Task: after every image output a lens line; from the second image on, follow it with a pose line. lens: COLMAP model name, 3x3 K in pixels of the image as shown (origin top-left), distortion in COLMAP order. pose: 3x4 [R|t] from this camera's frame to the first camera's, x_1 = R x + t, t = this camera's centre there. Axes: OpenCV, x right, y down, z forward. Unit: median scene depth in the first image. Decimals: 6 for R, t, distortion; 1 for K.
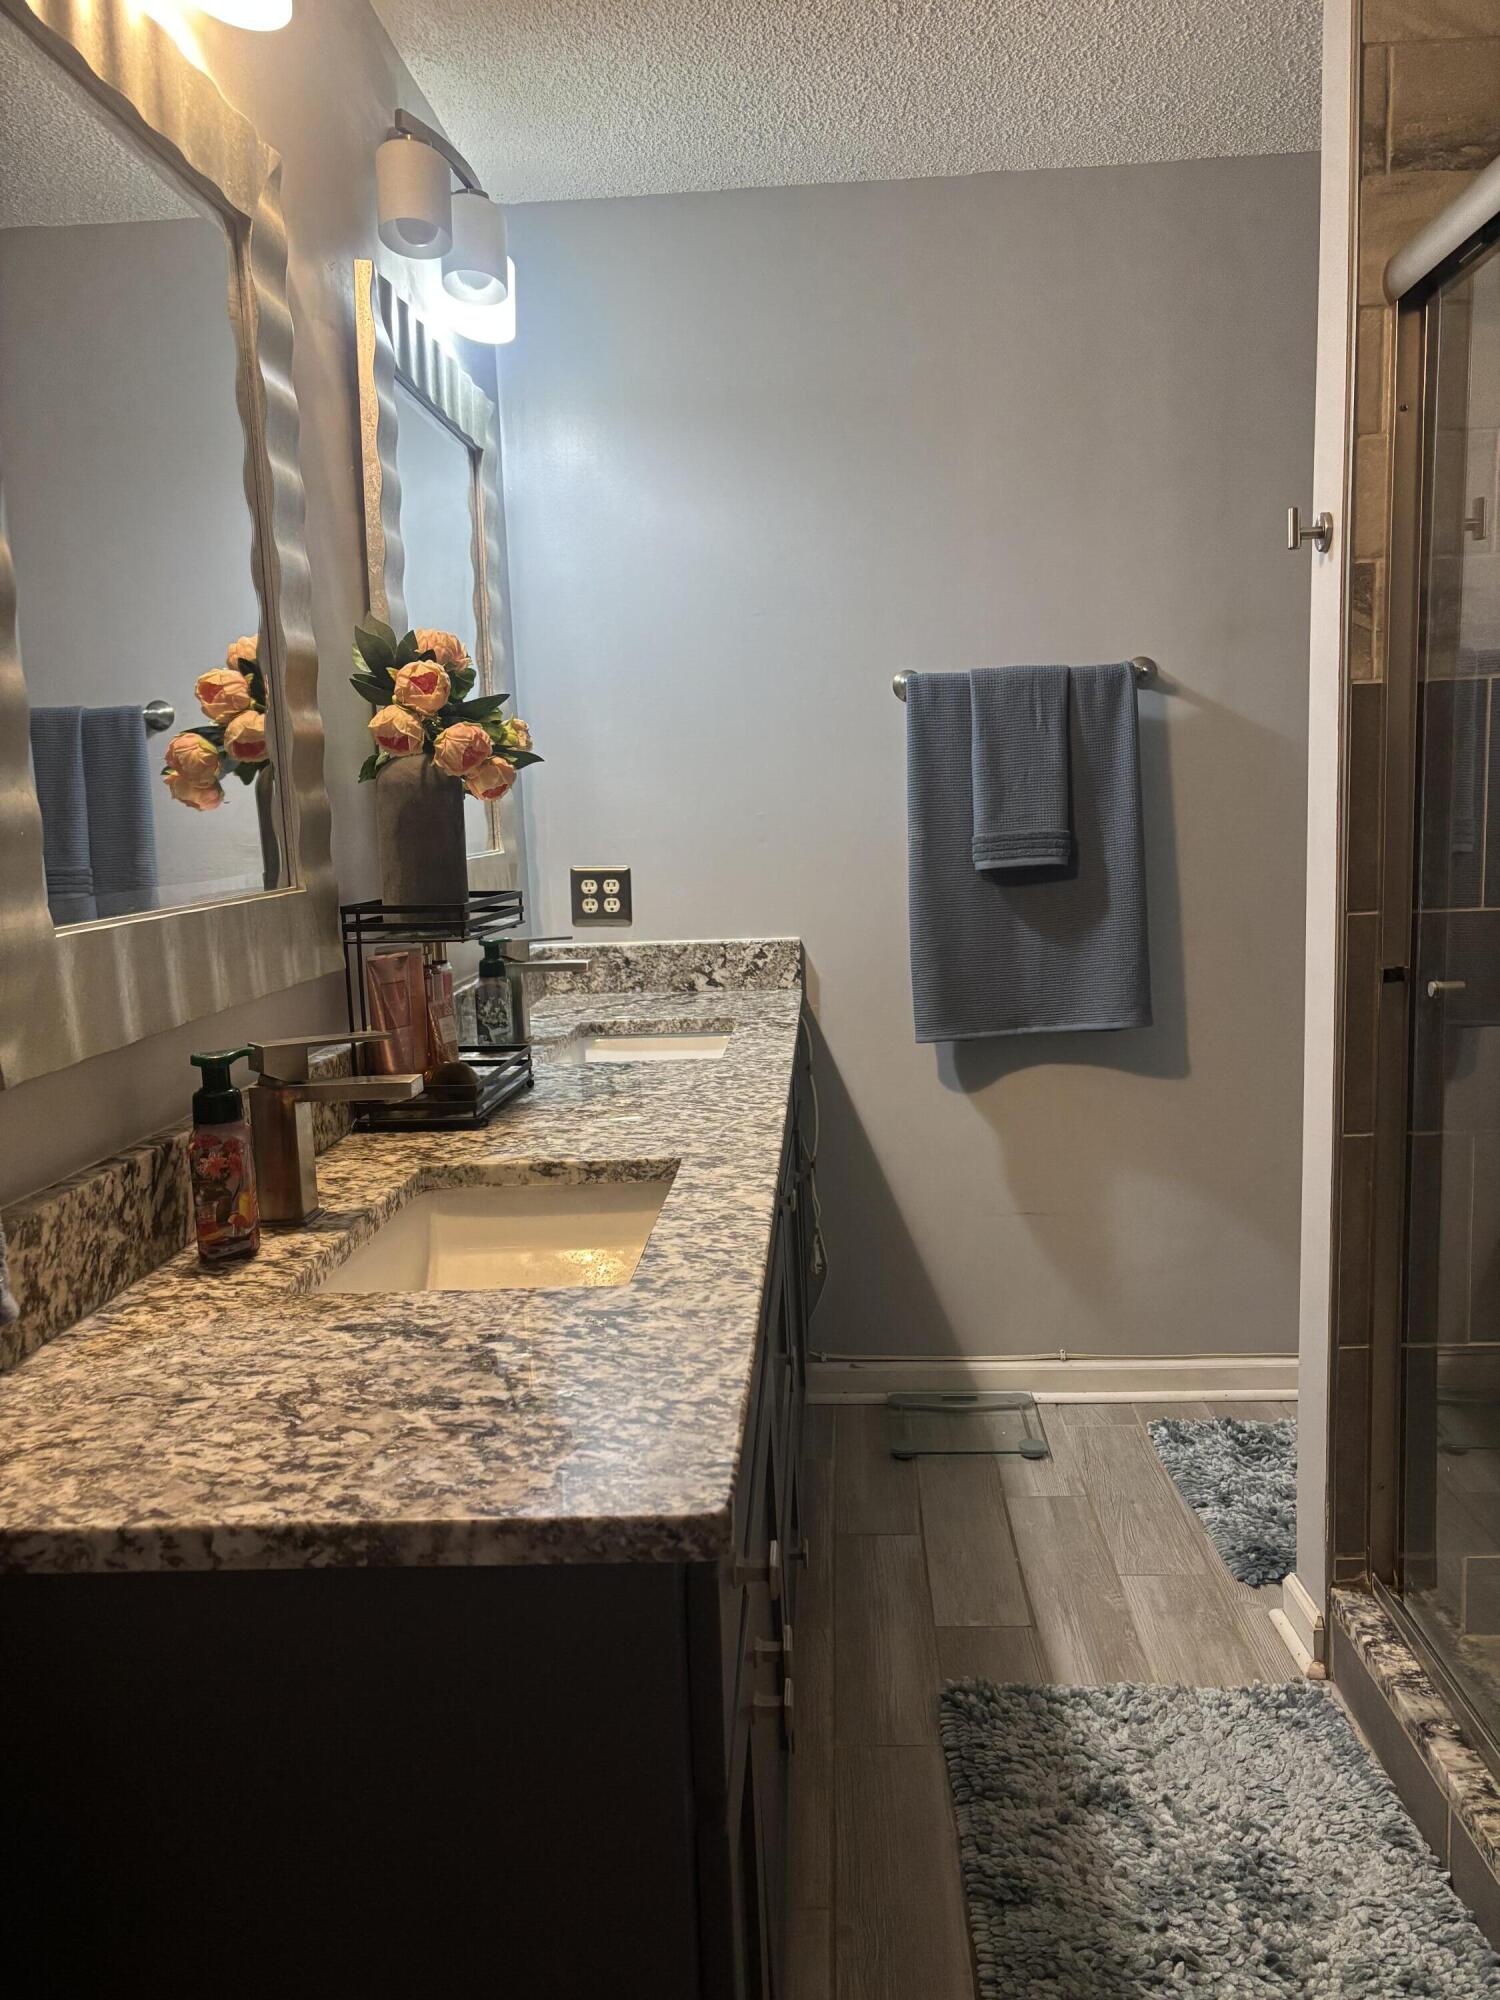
lens RADIAL K [[1505.2, 0, 751.4], [0, 1505.2, 1010.3], [0, 0, 1]] dist [0.046080, -0.051063]
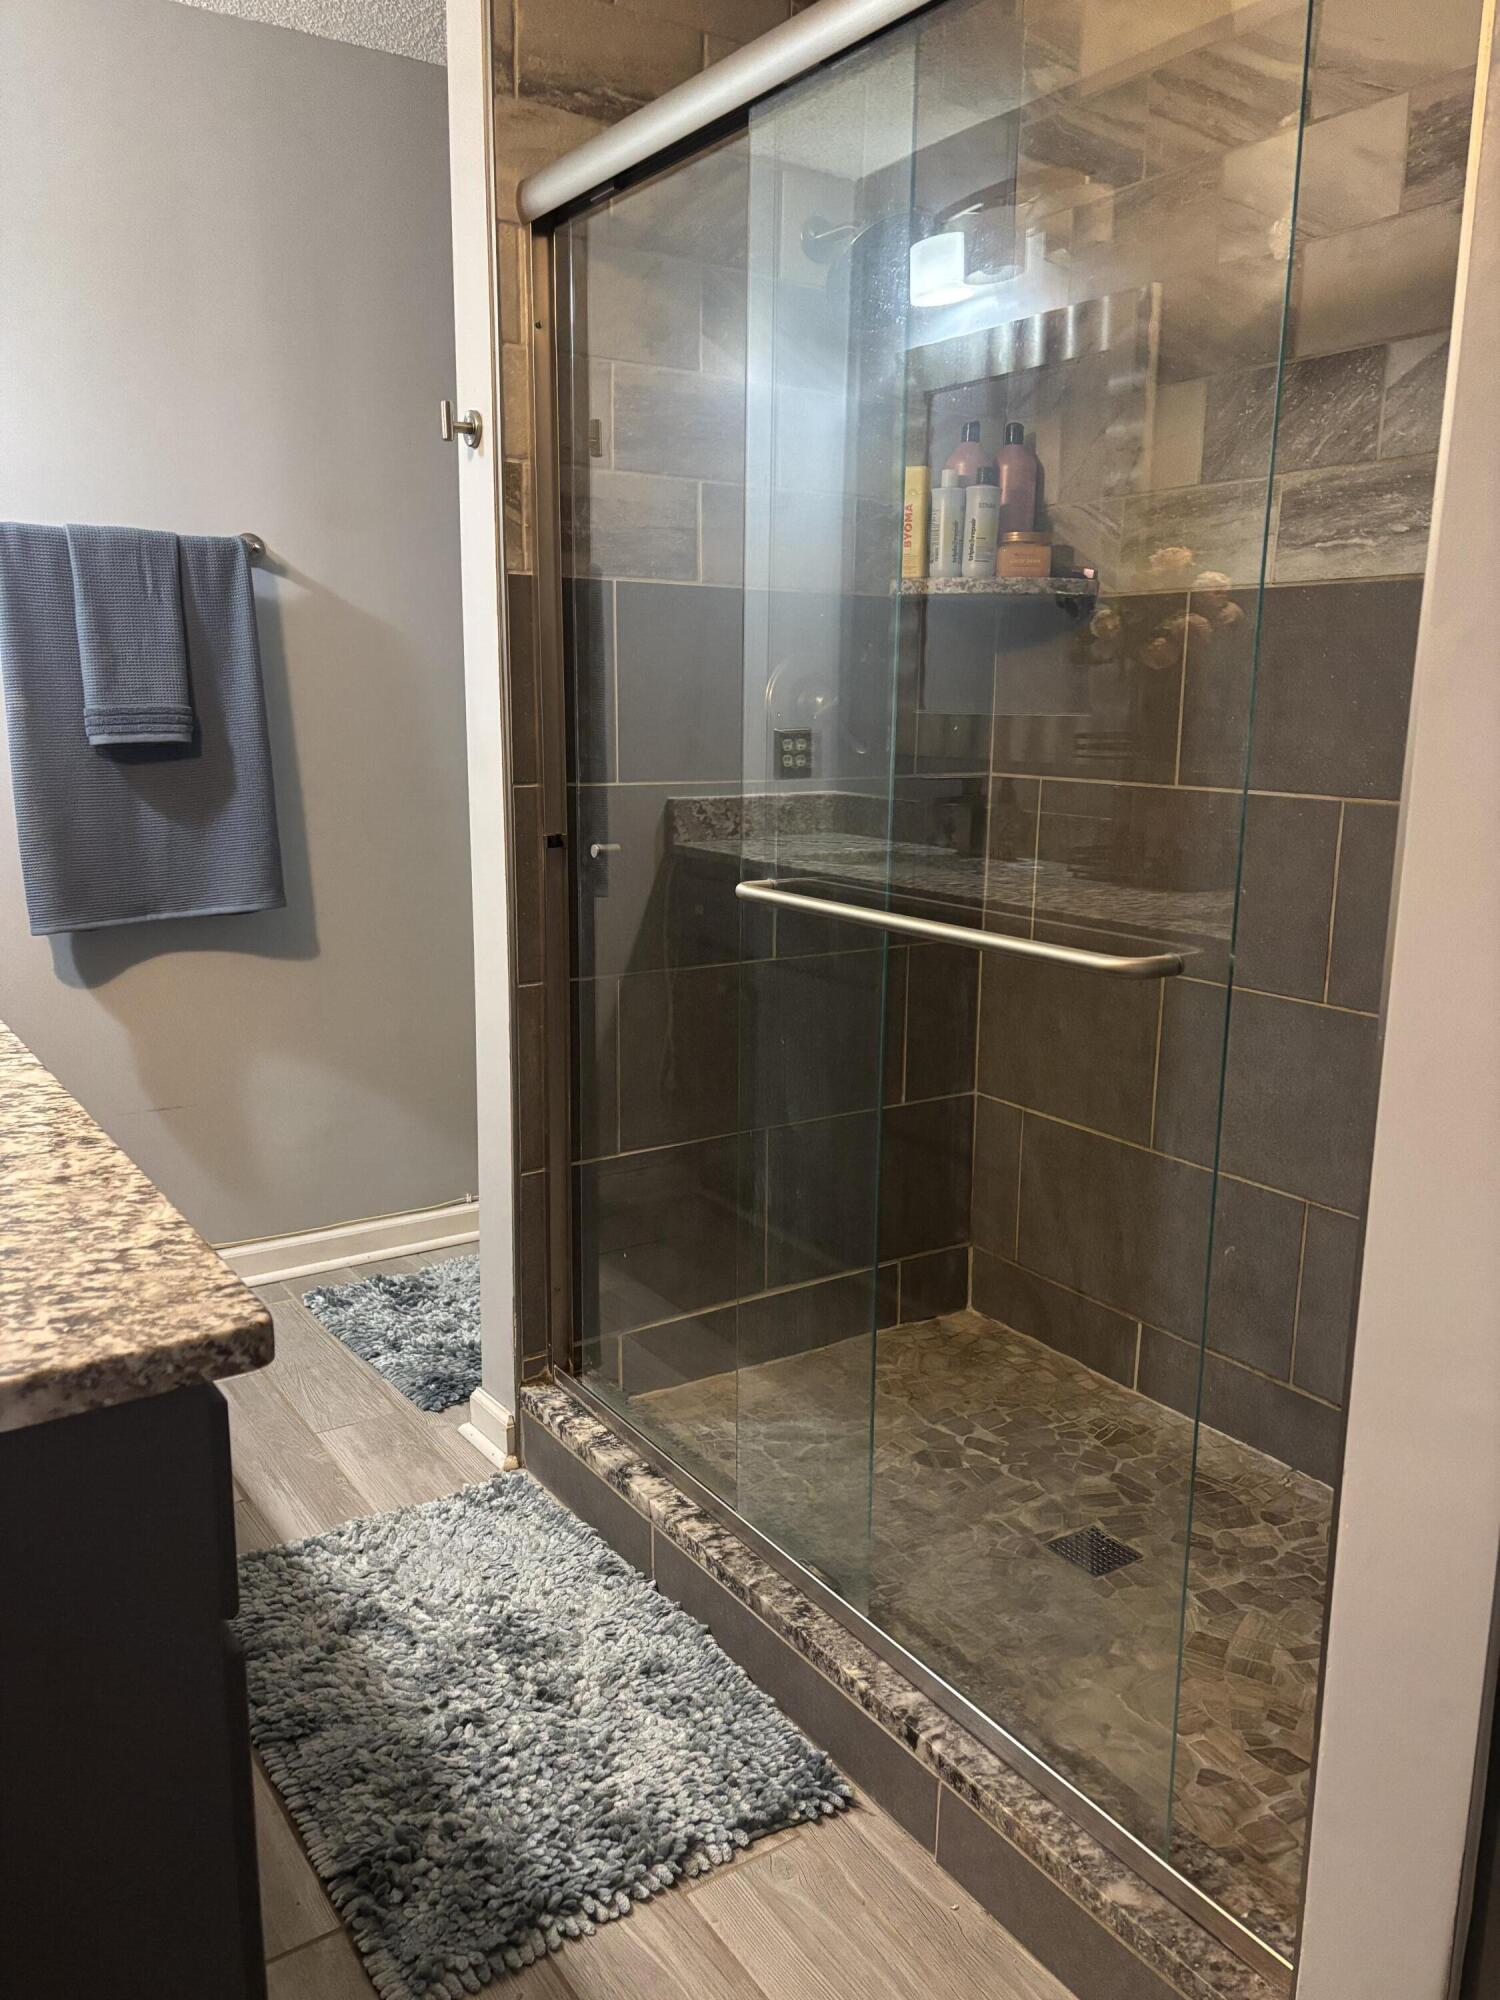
lens RADIAL K [[1505.2, 0, 755.2], [0, 1505.2, 1008.1], [0, 0, 1]] dist [0.046080, -0.051063]
pose [[0.802986, -0.077060, 0.590994, -0.134782], [0.041568, 0.996432, 0.073448, 0.025492], [-0.594546, -0.034411, 0.803325, 0.001023]]
